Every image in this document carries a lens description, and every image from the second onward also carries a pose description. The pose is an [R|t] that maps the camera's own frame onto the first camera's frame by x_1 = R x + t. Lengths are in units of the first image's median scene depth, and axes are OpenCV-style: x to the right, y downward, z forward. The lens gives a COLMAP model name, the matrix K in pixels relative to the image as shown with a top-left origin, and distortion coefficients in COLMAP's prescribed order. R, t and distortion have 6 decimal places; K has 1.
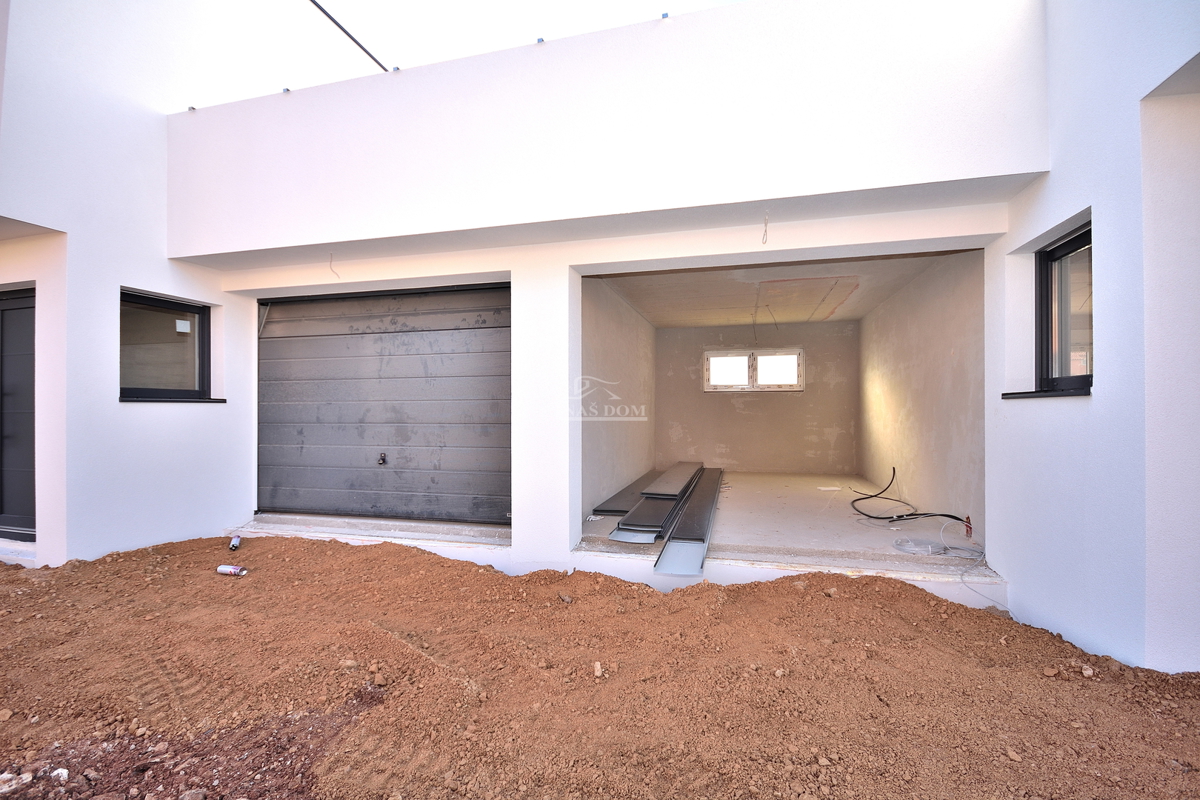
lens RADIAL K [[528.6, 0, 605.4], [0, 528.6, 405.1], [0, 0, 1]] dist [-0.001528, -0.000996]
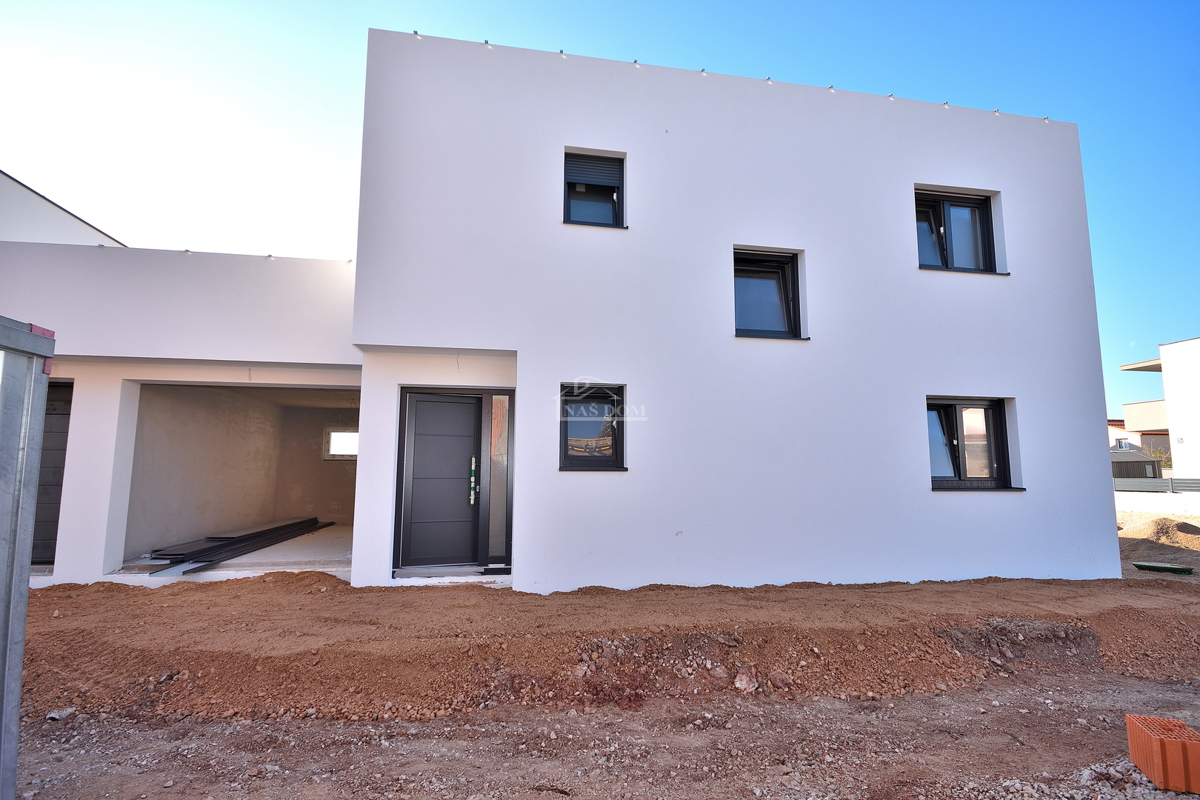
lens RADIAL K [[544.3, 0, 600.0], [0, 544.3, 400.0], [0, 0, 1]] dist [-0.001822, -0.000281]
pose [[0.914914, 0.056638, 0.399654, 0.499169], [-0.006181, 0.991957, -0.126426, -0.013359], [-0.403600, 0.113199, 0.907906, -0.848645]]
